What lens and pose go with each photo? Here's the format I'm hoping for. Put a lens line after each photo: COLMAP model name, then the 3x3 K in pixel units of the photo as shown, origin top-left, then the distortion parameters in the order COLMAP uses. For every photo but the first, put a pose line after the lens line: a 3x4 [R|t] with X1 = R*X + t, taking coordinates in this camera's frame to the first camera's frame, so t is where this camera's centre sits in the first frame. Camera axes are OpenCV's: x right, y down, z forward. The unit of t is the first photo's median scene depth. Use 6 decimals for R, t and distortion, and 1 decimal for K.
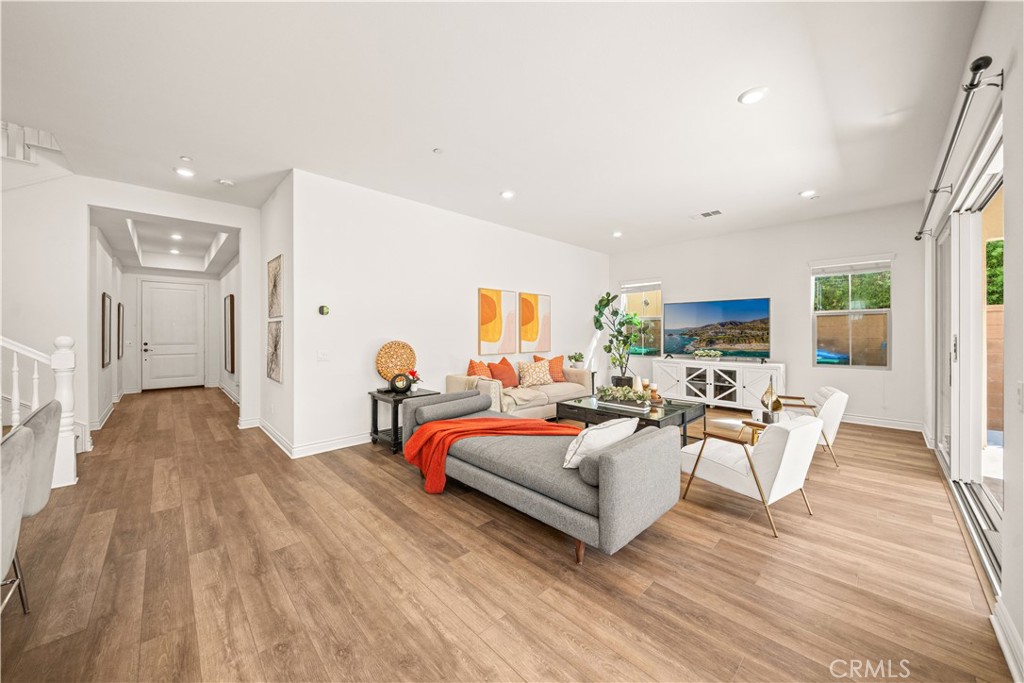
lens RADIAL K [[364.5, 0, 509.9], [0, 364.5, 331.8], [0, 0, 1]] dist [-0.002262, -0.000242]
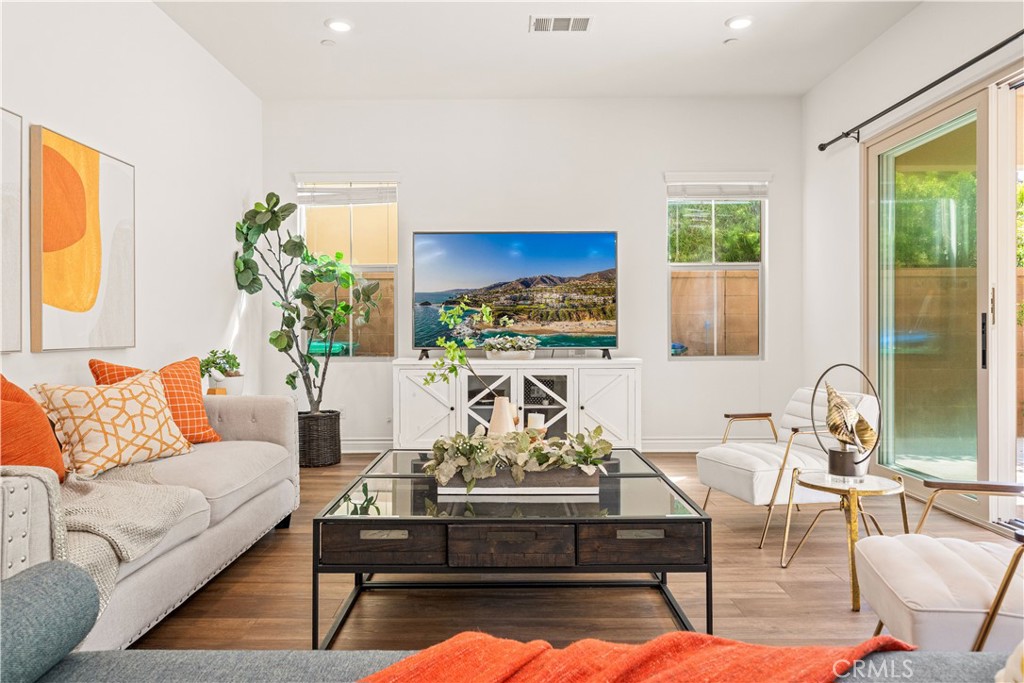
lens RADIAL K [[689.6, 0, 506.7], [0, 689.6, 325.1], [0, 0, 1]] dist [0.002063, 0.002058]
pose [[0.697174, 0.000877, 0.716902, -0.096214], [0.003660, 0.999982, -0.004782, 0.042628], [-0.716893, 0.005958, 0.697158, 0.410887]]
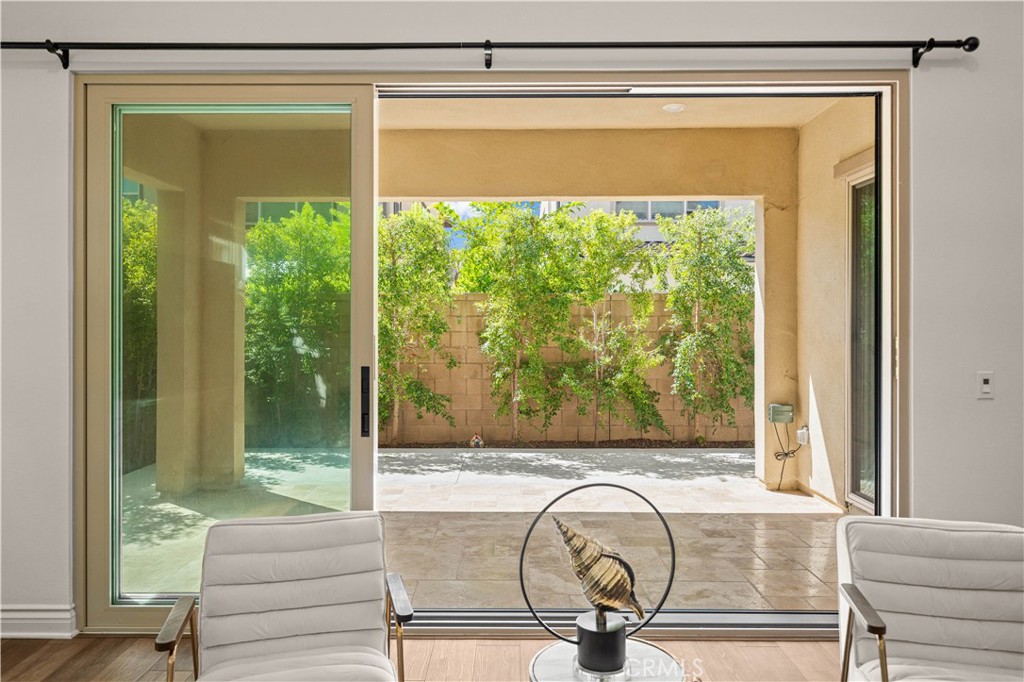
lens RADIAL K [[689.6, 0, 506.7], [0, 689.6, 324.6], [0, 0, 1]] dist [0.002063, 0.002058]
pose [[-0.710668, -0.000974, 0.703527, 0.236829], [-0.000671, 1.000000, 0.000707, 0.001118], [-0.703528, 0.000031, -0.710668, 0.803930]]
